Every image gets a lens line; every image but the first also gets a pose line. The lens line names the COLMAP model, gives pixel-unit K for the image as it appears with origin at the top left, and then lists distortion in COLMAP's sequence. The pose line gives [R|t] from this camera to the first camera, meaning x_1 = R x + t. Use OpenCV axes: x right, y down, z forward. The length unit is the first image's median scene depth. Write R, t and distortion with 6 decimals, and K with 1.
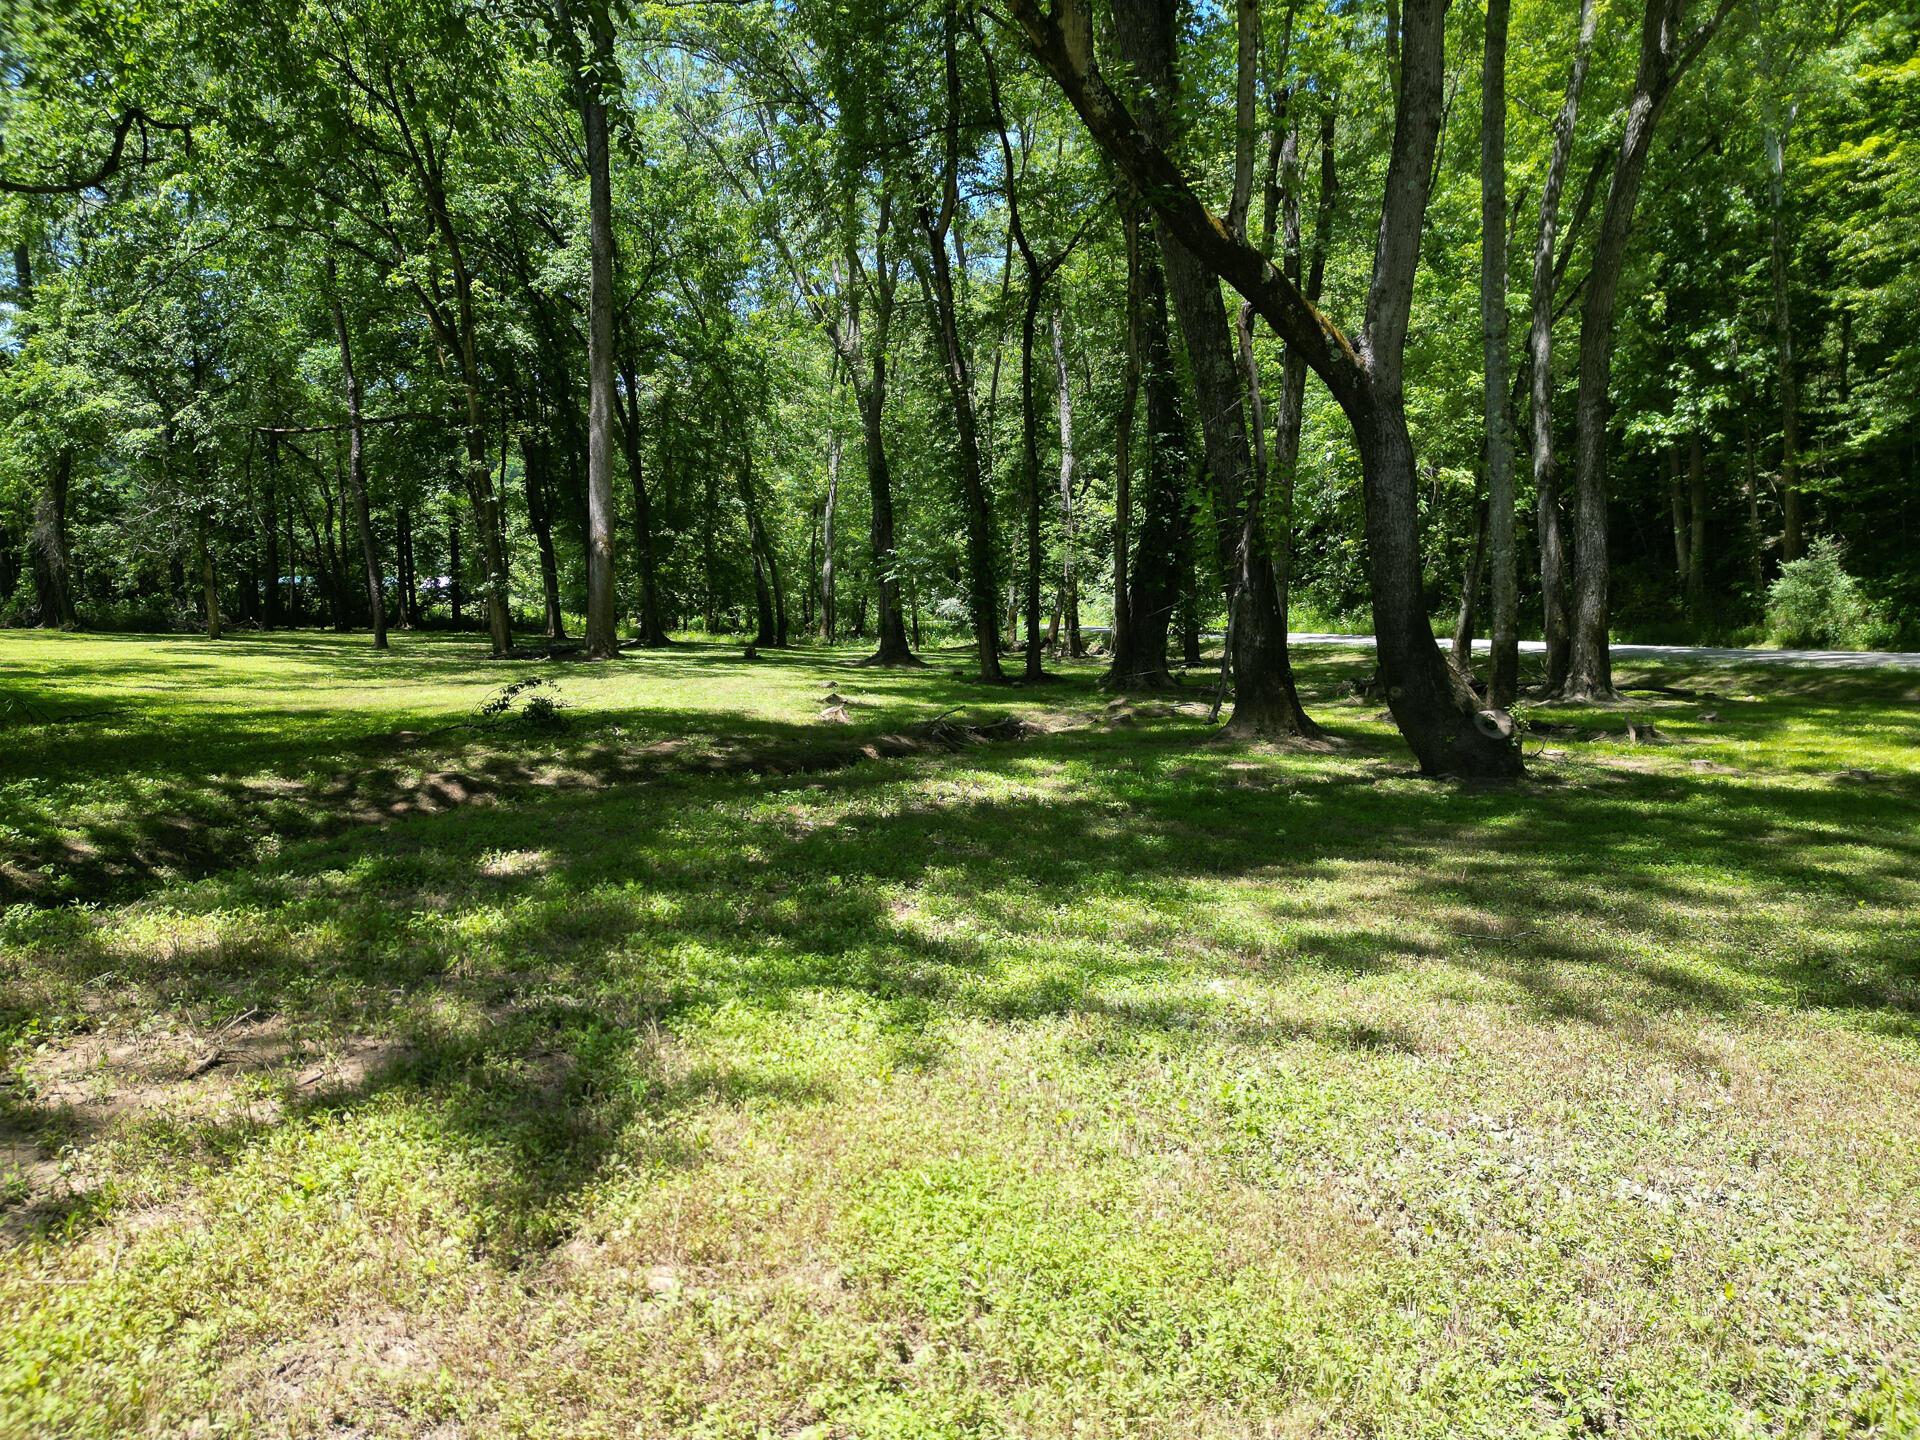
lens RADIAL K [[1334.5, 0, 954.4], [0, 1334.5, 732.7], [0, 0, 1]] dist [0.061597, -0.057702]
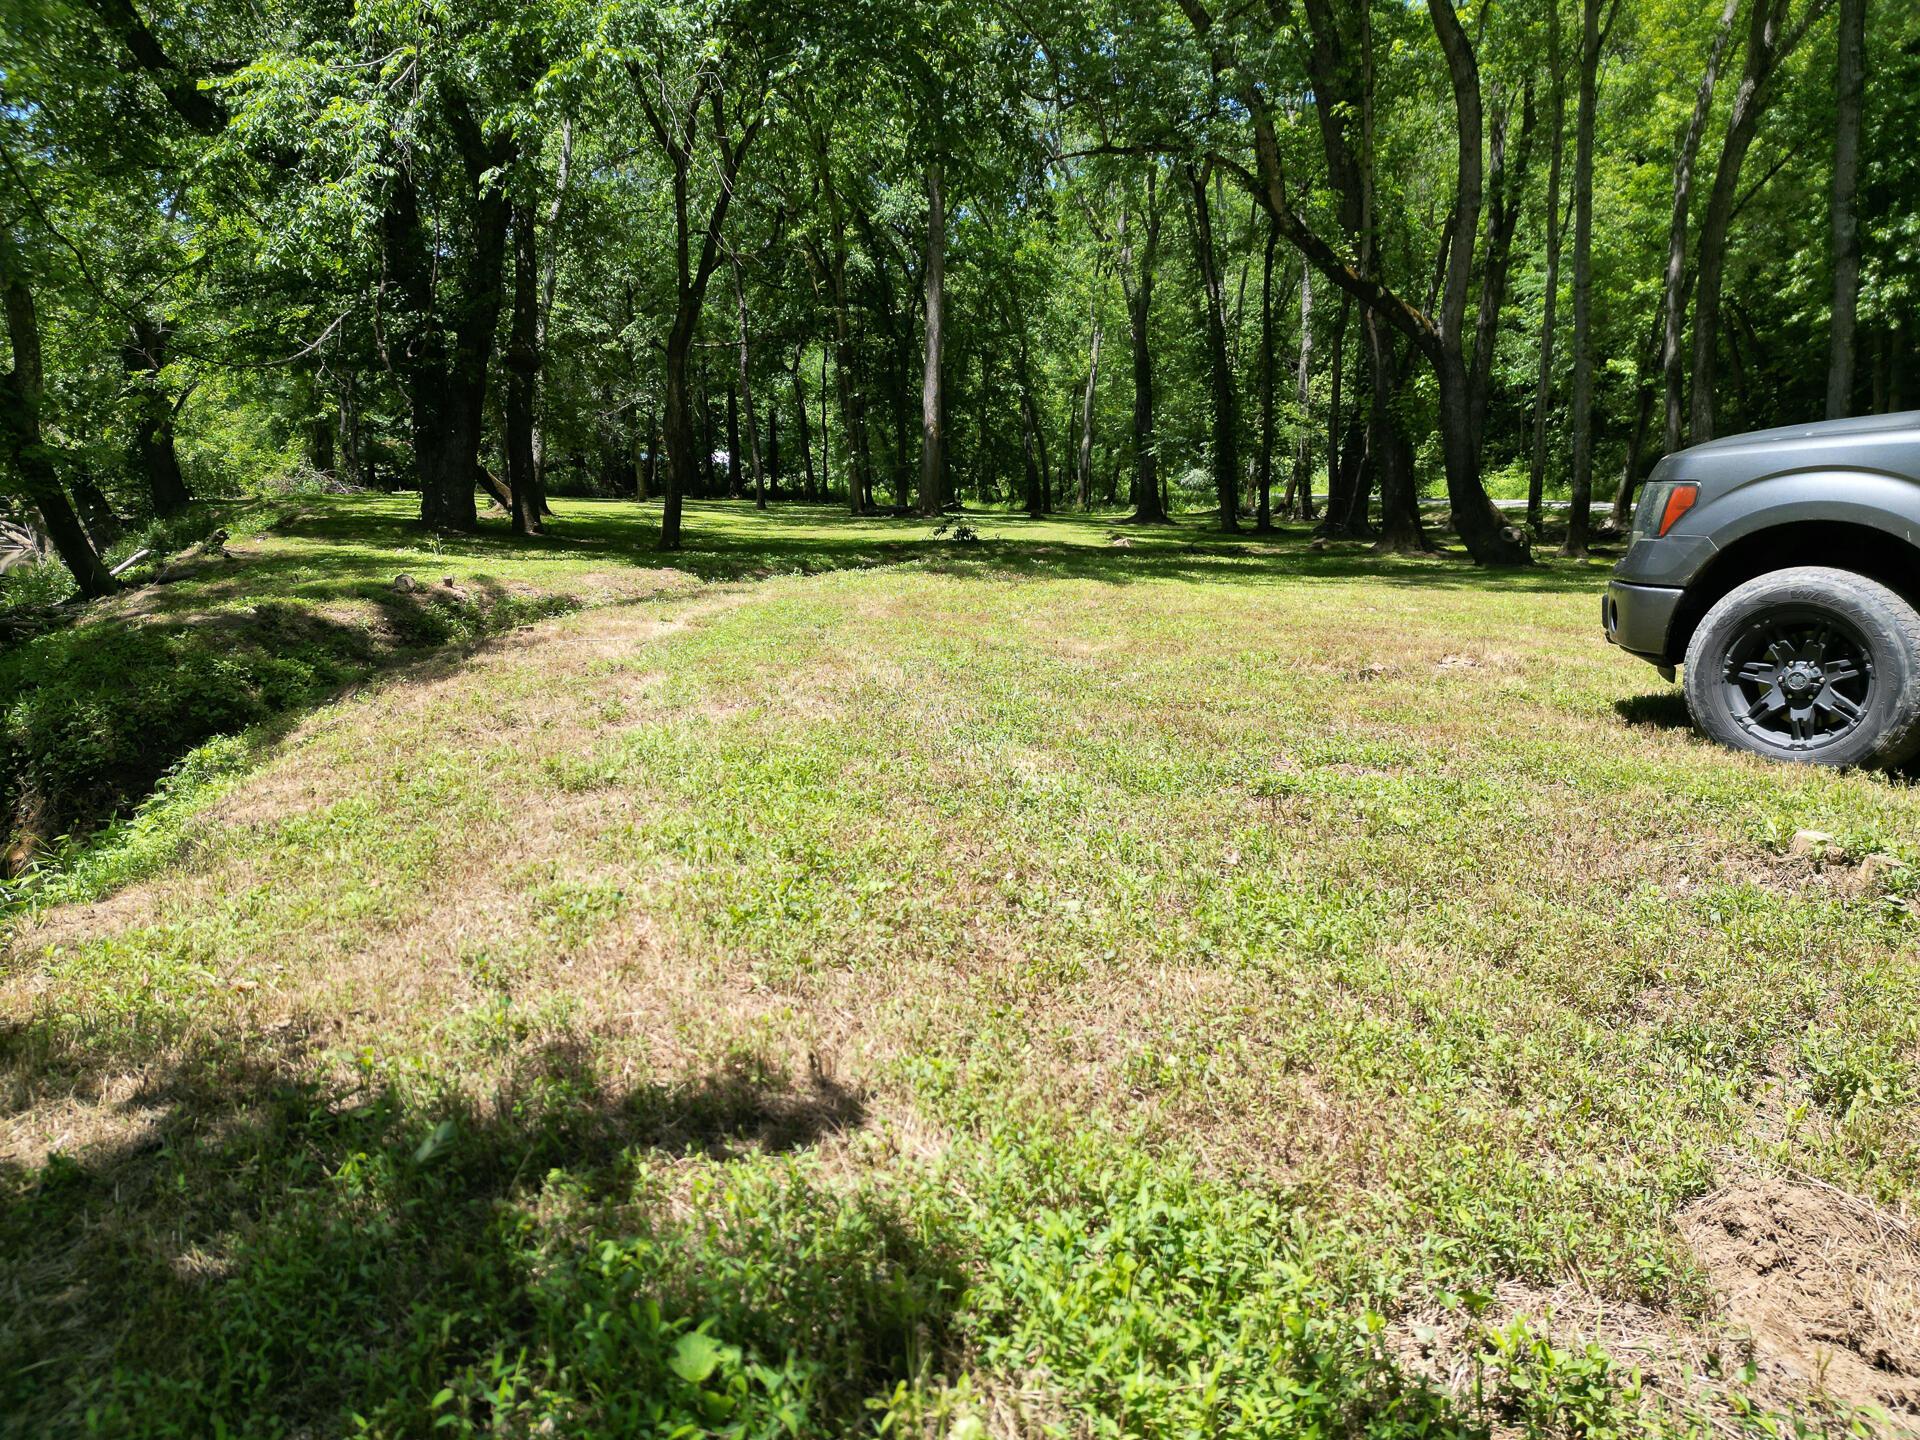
lens RADIAL K [[1334.5, 0, 949.0], [0, 1334.5, 720.8], [0, 0, 1]] dist [0.061597, -0.057702]
pose [[0.983766, 0.032815, -0.176431, -0.003090], [-0.017907, 0.996183, 0.085433, 0.027934], [0.178561, -0.080887, 0.980599, -0.254436]]
